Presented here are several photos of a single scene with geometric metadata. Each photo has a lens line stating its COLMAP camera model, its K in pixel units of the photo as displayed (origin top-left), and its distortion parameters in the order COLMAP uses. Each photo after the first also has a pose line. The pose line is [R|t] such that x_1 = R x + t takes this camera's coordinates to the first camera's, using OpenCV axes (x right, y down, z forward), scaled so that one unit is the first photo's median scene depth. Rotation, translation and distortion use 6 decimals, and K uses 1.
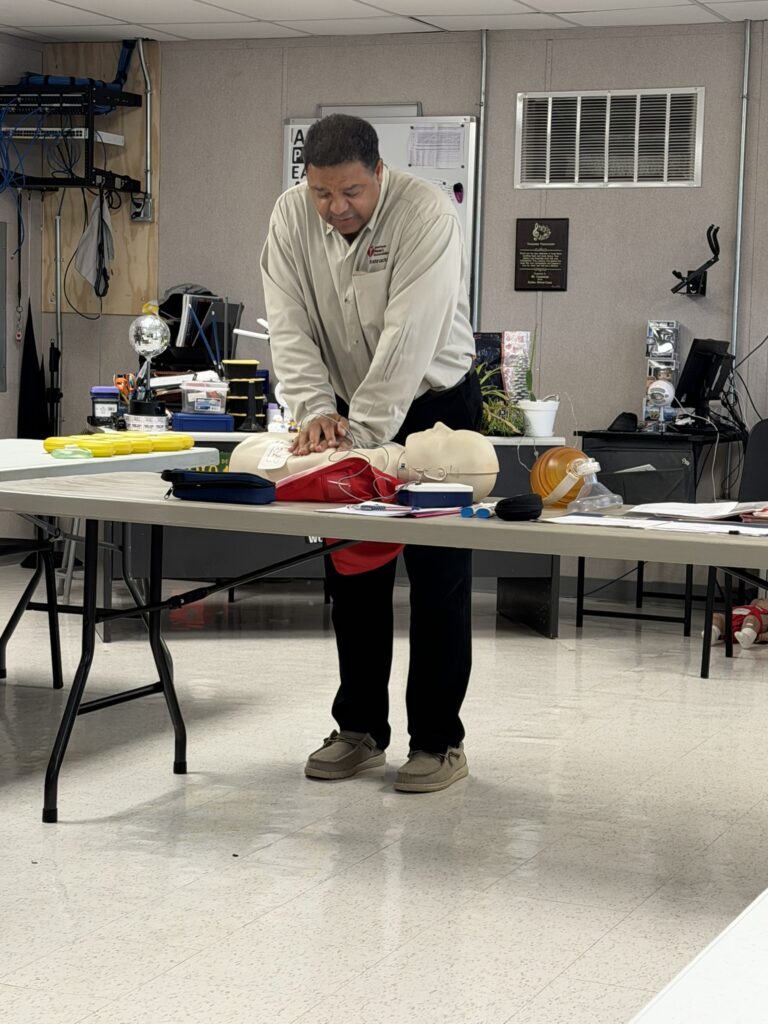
lens RADIAL K [[2119.9, 0, 379.5], [0, 2119.9, 523.8], [0, 0, 1]] dist [0.173501, -0.361409]
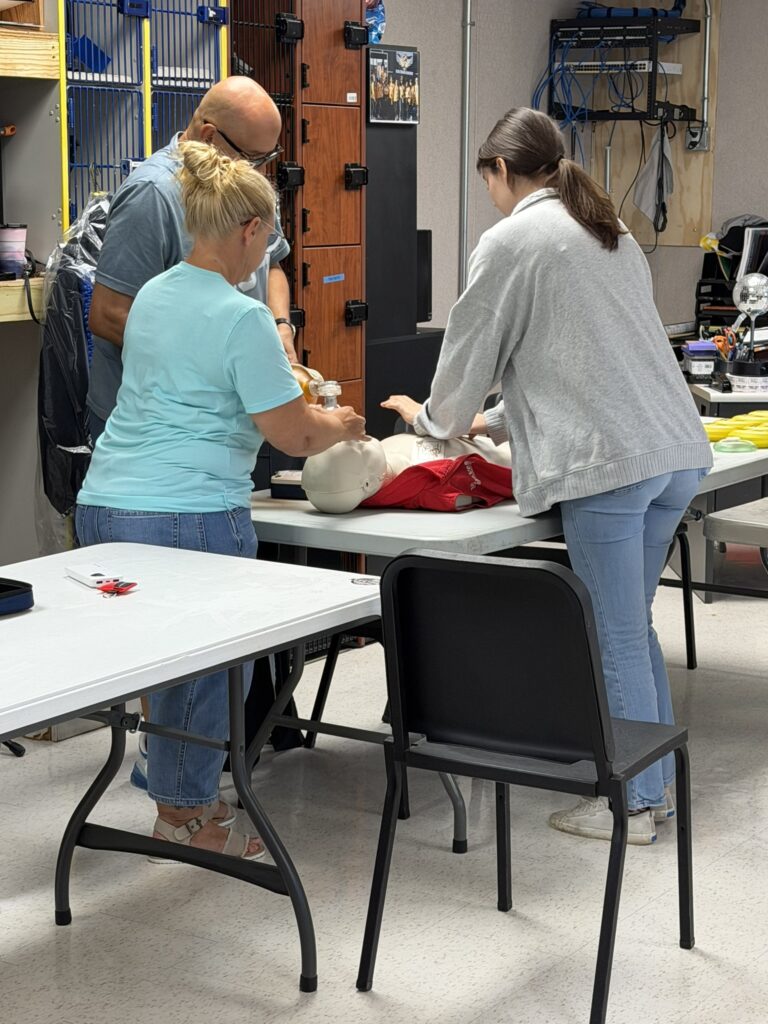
lens RADIAL K [[2119.9, 0, 379.5], [0, 2119.9, 523.8], [0, 0, 1]] dist [0.173501, -0.361409]
pose [[0.985328, 0.010064, -0.170375, -0.088900], [0.002889, 0.997133, 0.075610, -0.046704], [0.170647, -0.074992, 0.982474, -0.006673]]
